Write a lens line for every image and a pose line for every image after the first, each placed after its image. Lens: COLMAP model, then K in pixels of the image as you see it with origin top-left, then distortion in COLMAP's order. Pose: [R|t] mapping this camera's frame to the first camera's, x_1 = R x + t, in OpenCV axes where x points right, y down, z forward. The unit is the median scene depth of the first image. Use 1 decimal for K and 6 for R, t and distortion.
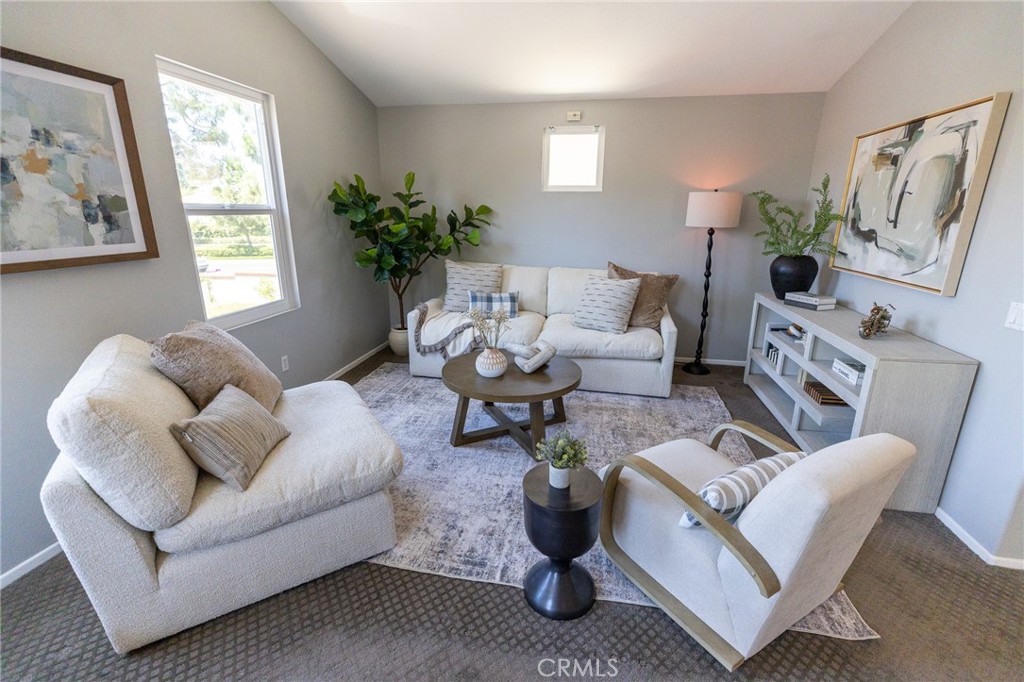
lens RADIAL K [[454.9, 0, 512.3], [0, 454.9, 342.8], [0, 0, 1]] dist [0.004322, -0.000593]
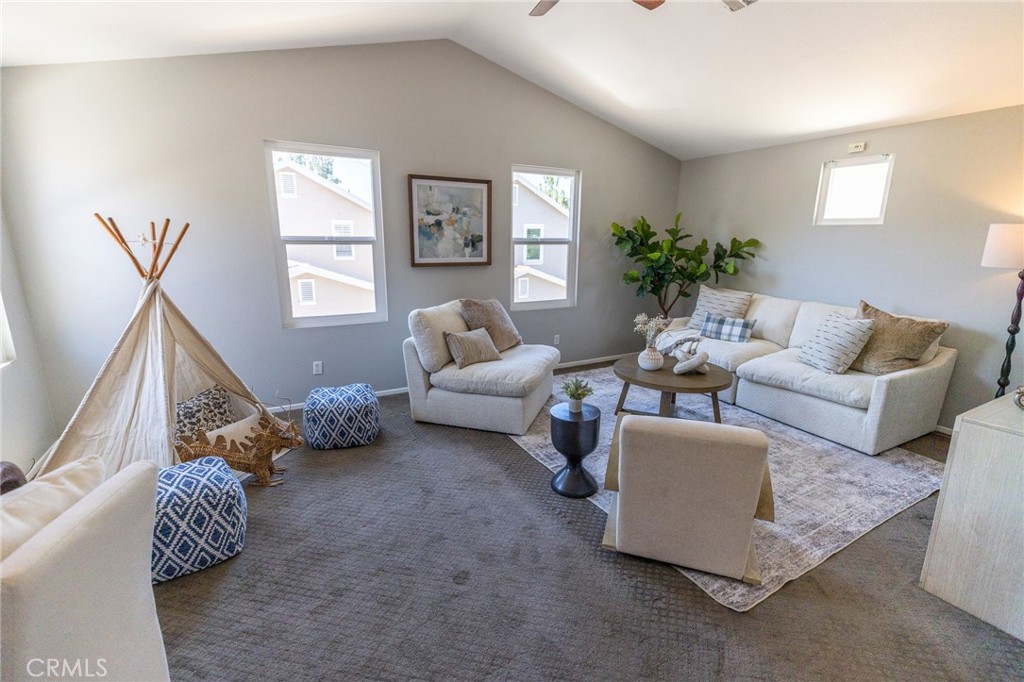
lens RADIAL K [[454.9, 0, 510.0], [0, 454.9, 339.9], [0, 0, 1]] dist [0.004322, -0.000593]
pose [[0.643313, 0.170436, -0.746392, 0.497780], [-0.221241, 0.974698, 0.031881, 0.028707], [0.732940, 0.144623, 0.664743, -0.122895]]
